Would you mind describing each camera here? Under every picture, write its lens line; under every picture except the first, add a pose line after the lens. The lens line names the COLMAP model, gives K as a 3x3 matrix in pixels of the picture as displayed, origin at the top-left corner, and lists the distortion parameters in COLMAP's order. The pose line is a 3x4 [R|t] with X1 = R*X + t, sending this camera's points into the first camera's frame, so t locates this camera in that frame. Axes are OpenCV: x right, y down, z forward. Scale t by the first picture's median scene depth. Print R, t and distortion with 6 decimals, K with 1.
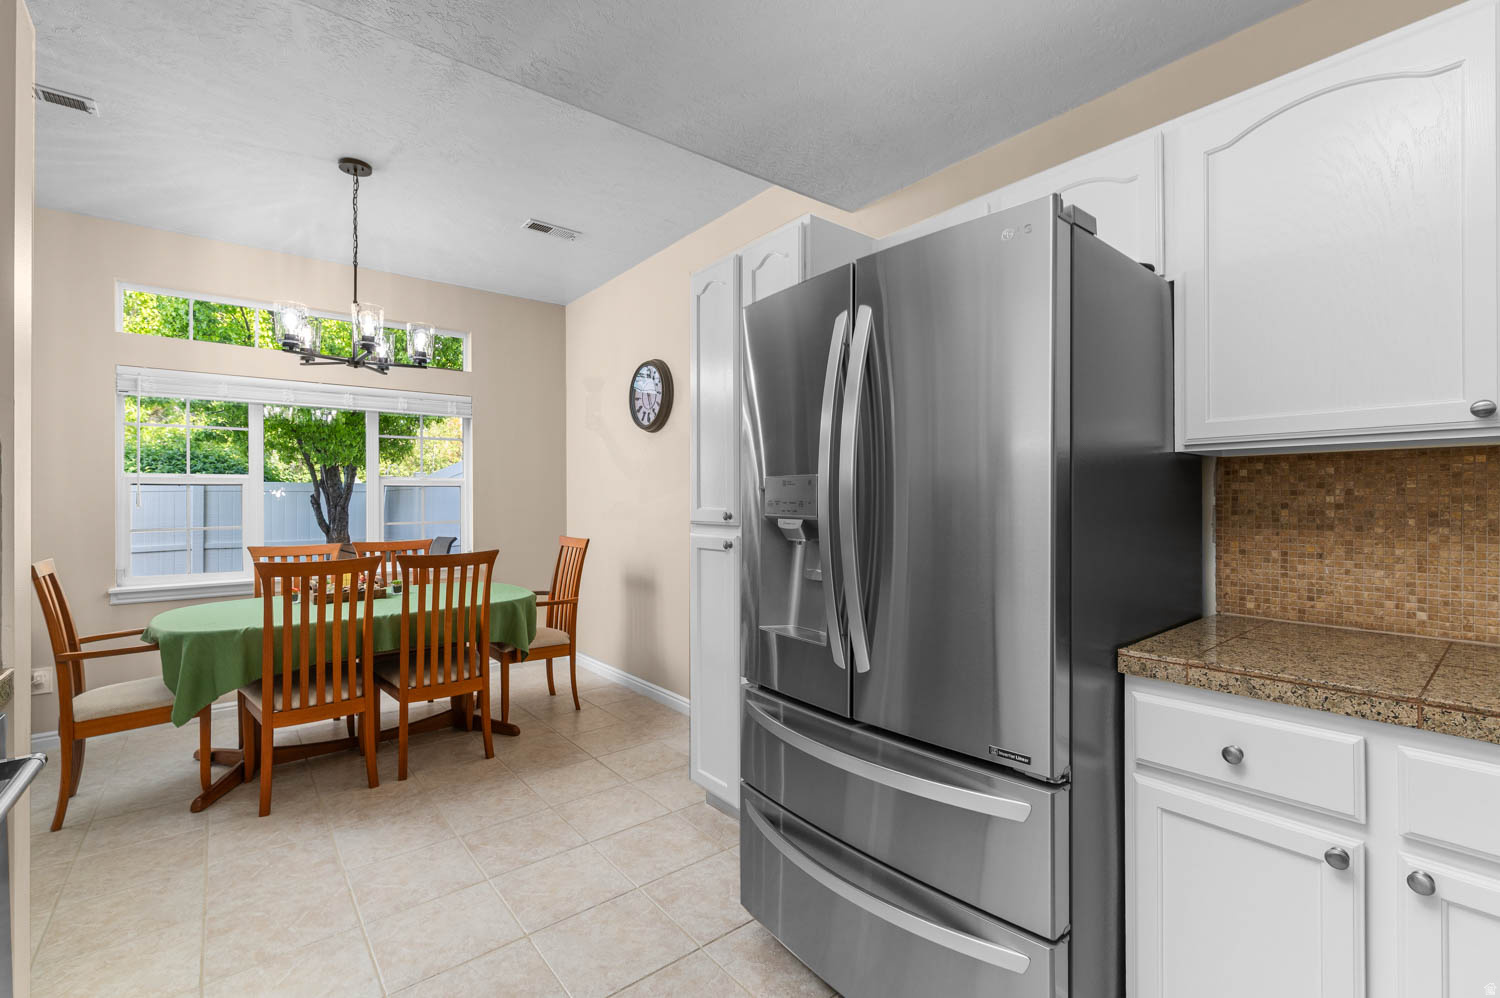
lens RADIAL K [[649.1, 0, 750.6], [0, 649.1, 496.0], [0, 0, 1]] dist [0.004661, -0.000806]
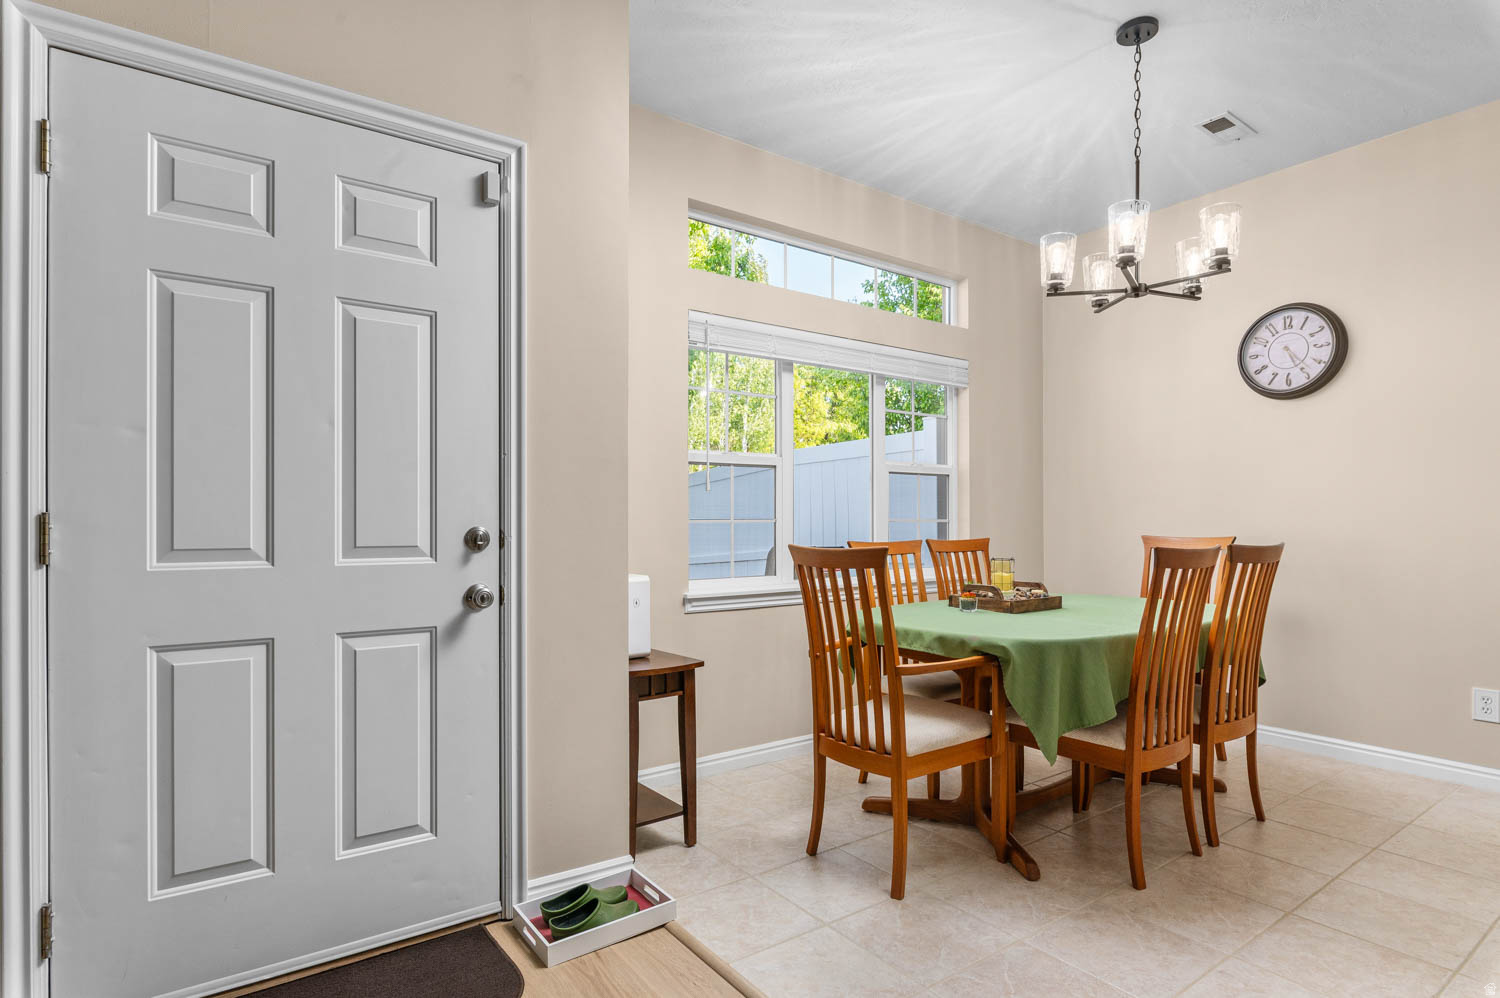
lens RADIAL K [[802.6, 0, 758.9], [0, 802.6, 511.1], [0, 0, 1]] dist [-0.001099, 0.000097]
pose [[0.999192, 0.005985, -0.039736, -0.843618], [-0.006550, 0.999879, -0.014121, 0.057261], [0.039647, 0.014370, 0.999110, 0.047527]]
